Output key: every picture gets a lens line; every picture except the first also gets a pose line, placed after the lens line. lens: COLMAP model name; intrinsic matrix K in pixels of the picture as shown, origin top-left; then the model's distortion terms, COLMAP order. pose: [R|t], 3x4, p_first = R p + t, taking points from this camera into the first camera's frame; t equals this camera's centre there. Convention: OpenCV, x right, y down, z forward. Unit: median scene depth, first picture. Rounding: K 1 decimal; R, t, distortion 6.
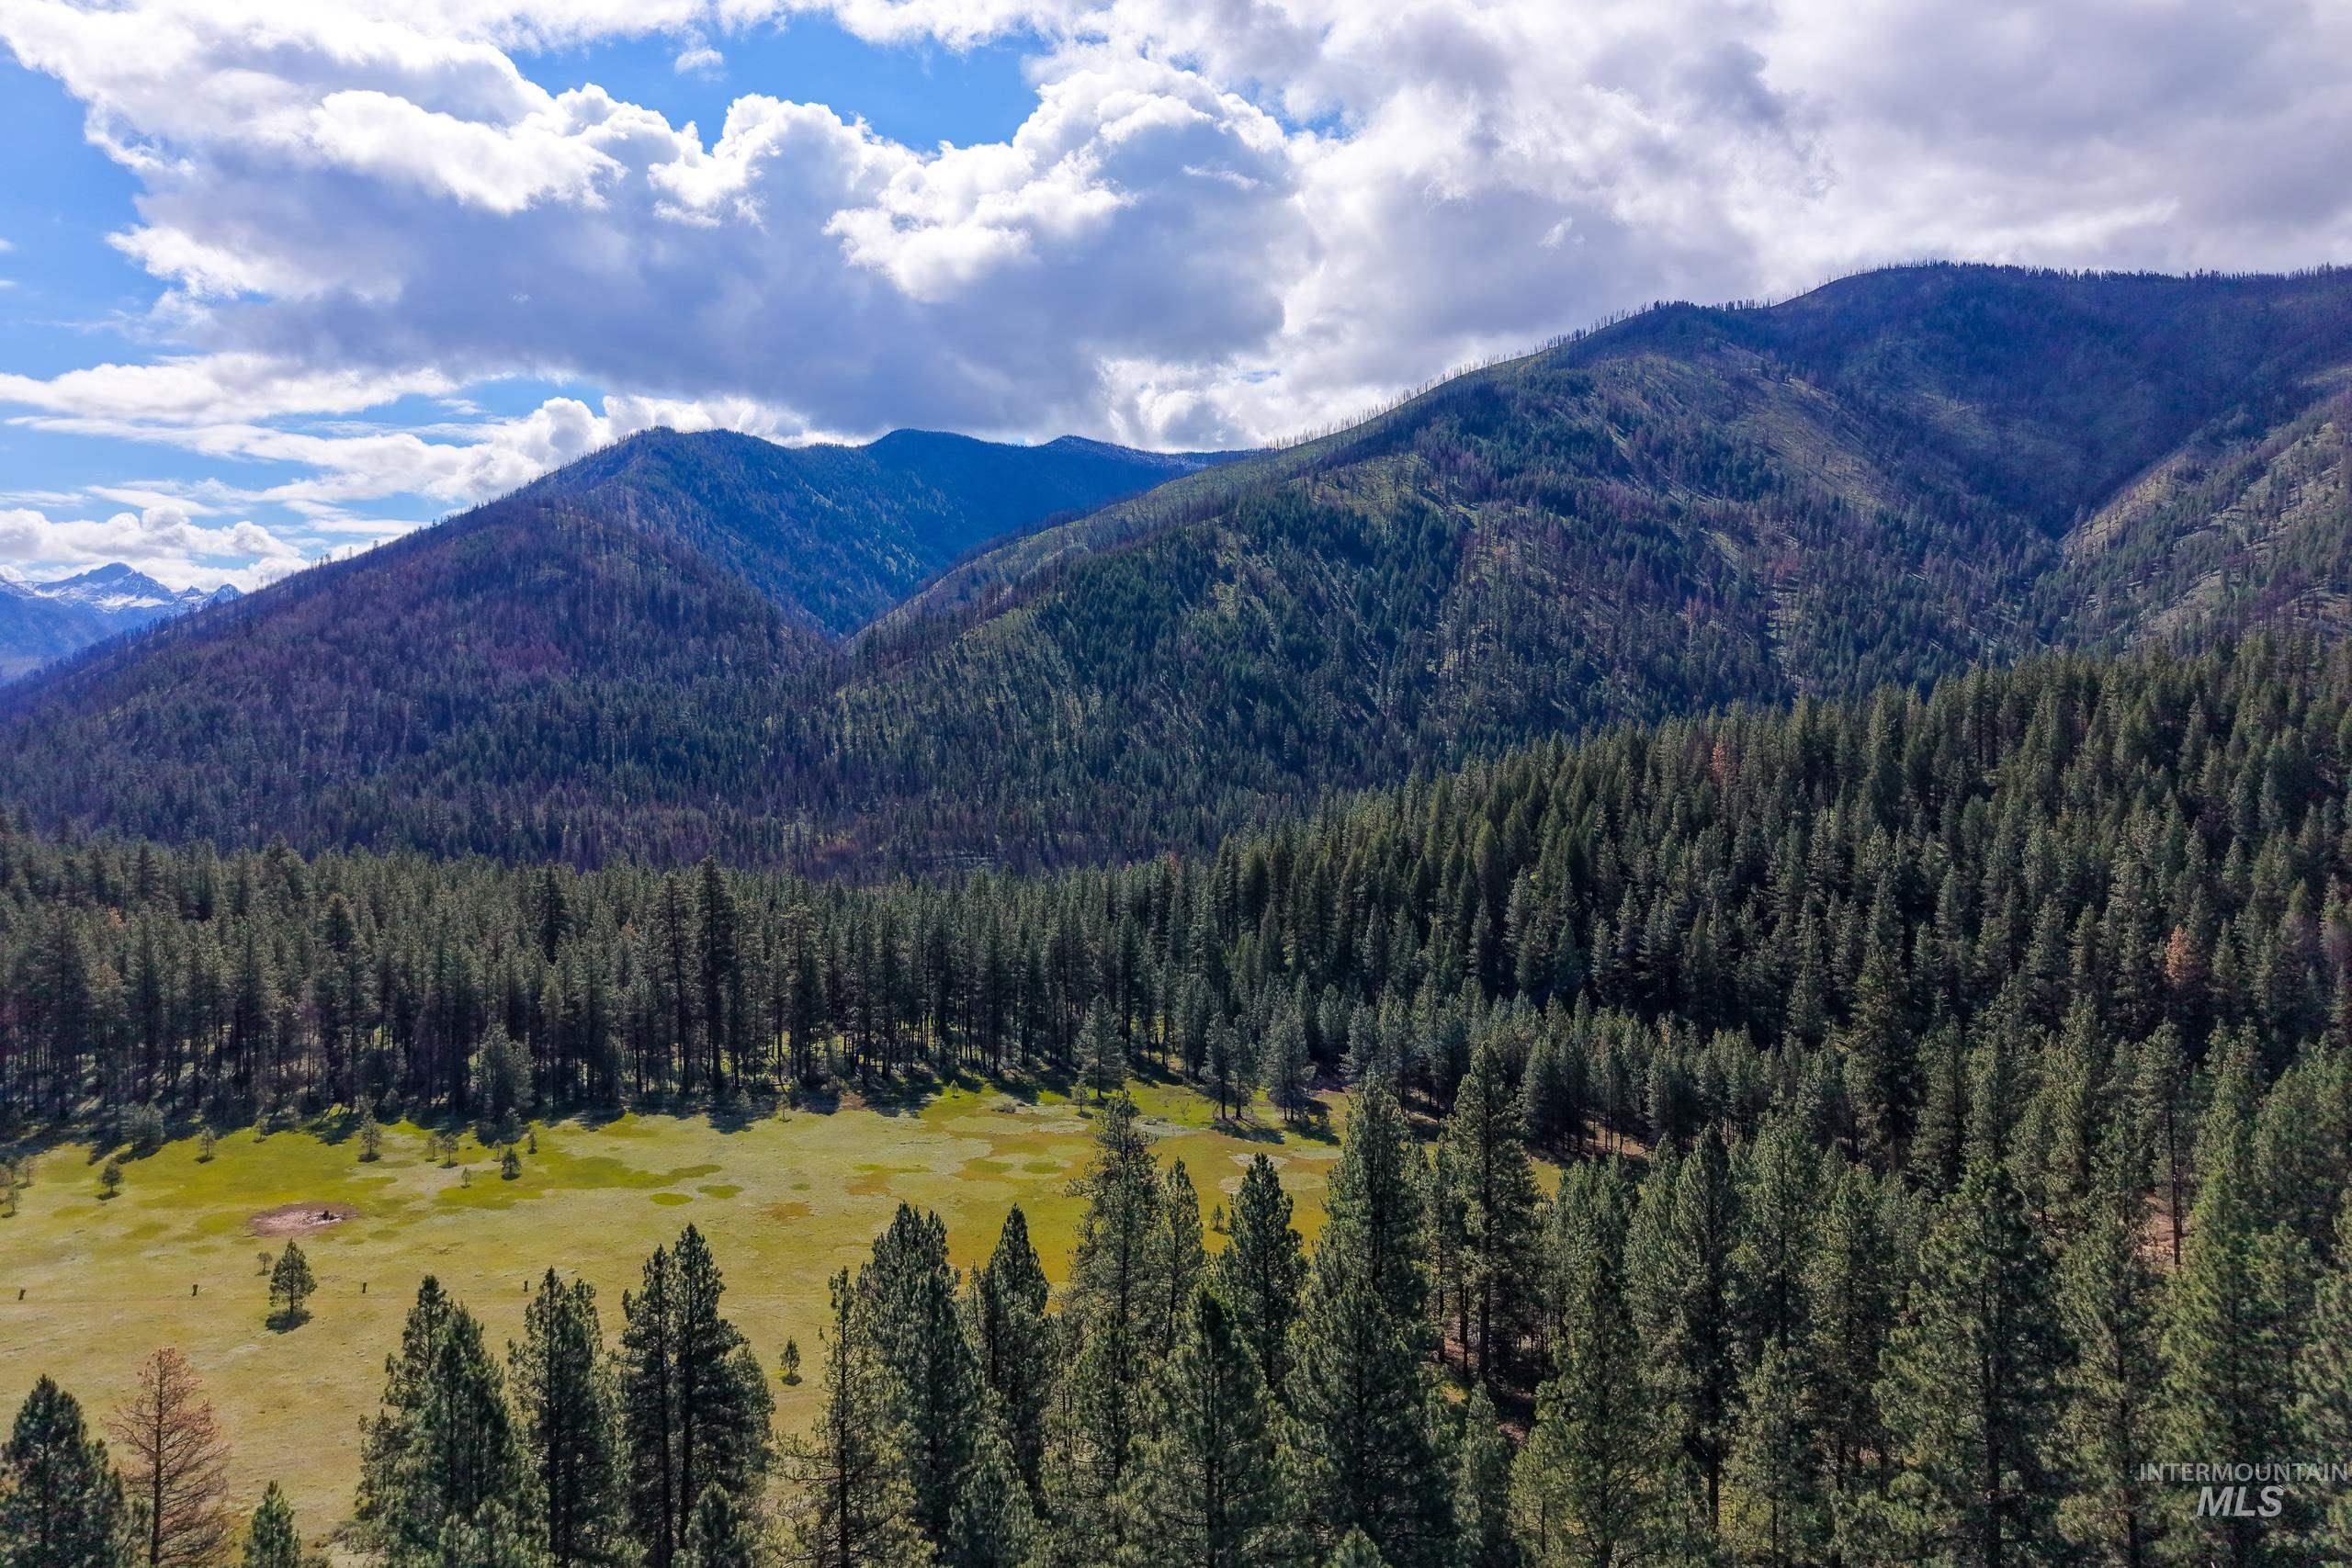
lens RADIAL K [[1644.0, 0, 1137.7], [0, 1644.0, 756.7], [0, 0, 1]] dist [0.093514, -0.136075]
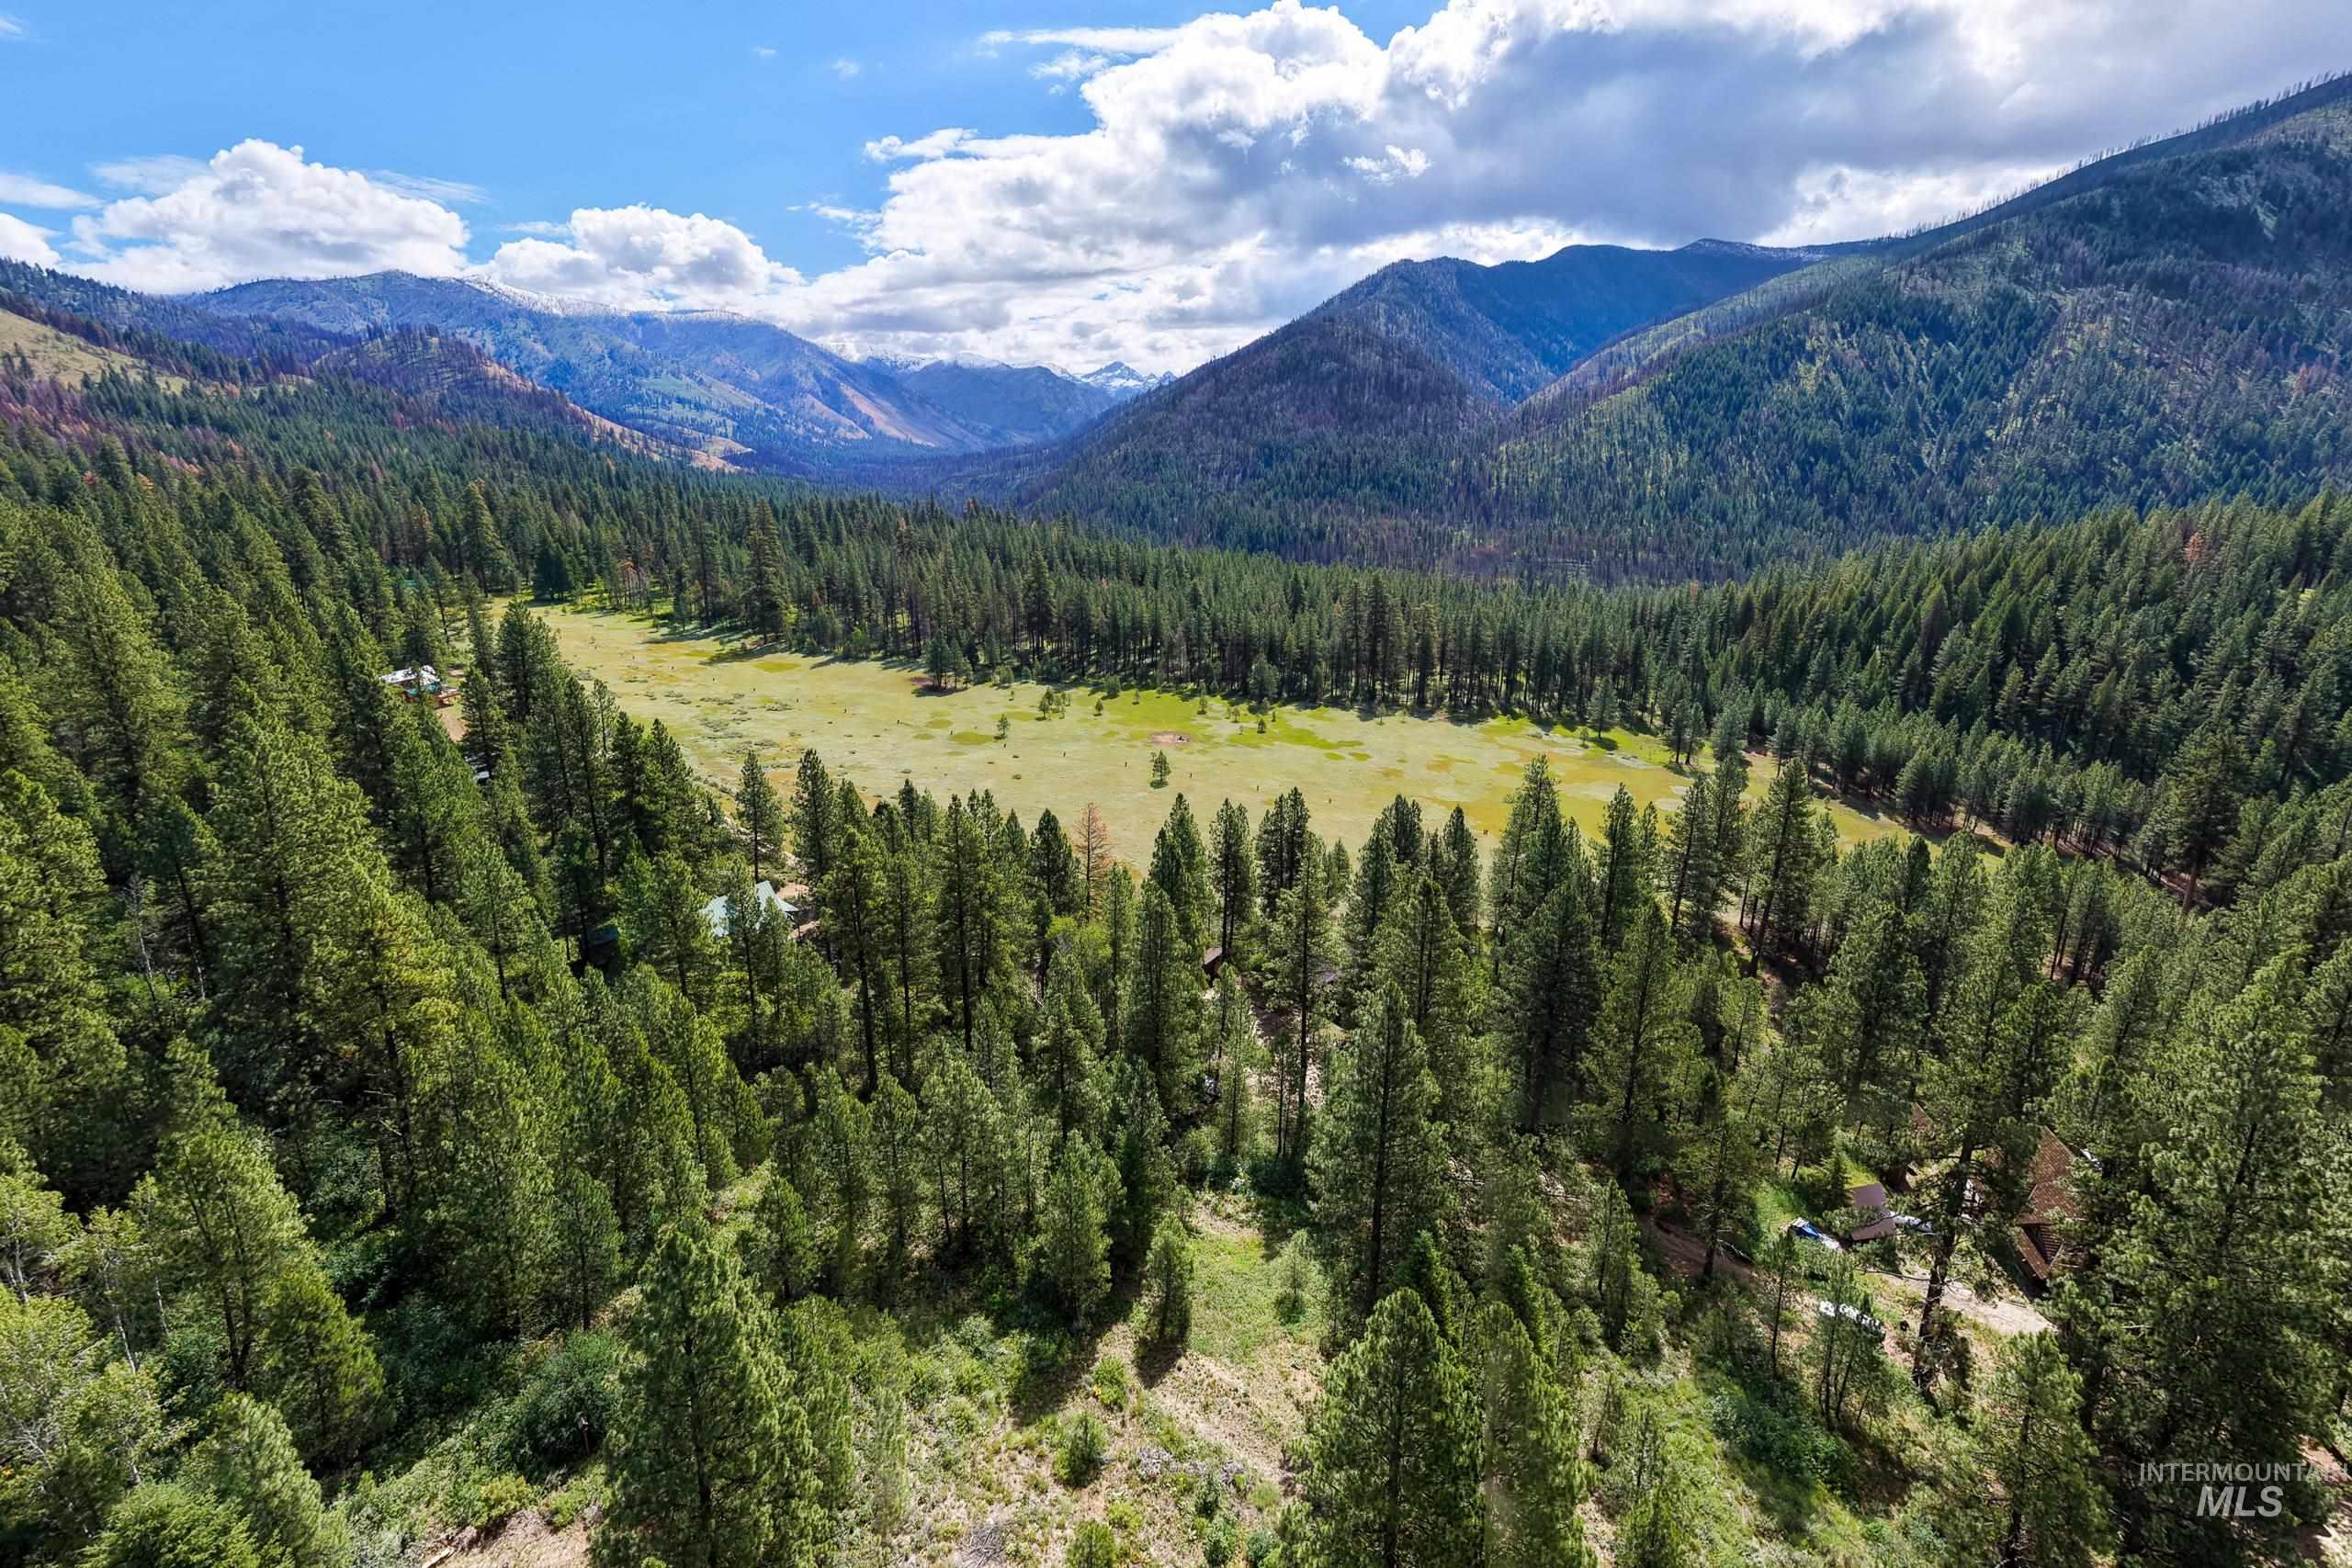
lens RADIAL K [[1644.0, 0, 1137.7], [0, 1644.0, 756.7], [0, 0, 1]] dist [0.093514, -0.136075]
pose [[0.816201, 0.191927, -0.544959, 0.465047], [0.012321, 0.937217, 0.348528, -0.326548], [0.577637, -0.291183, 0.762593, -0.486381]]
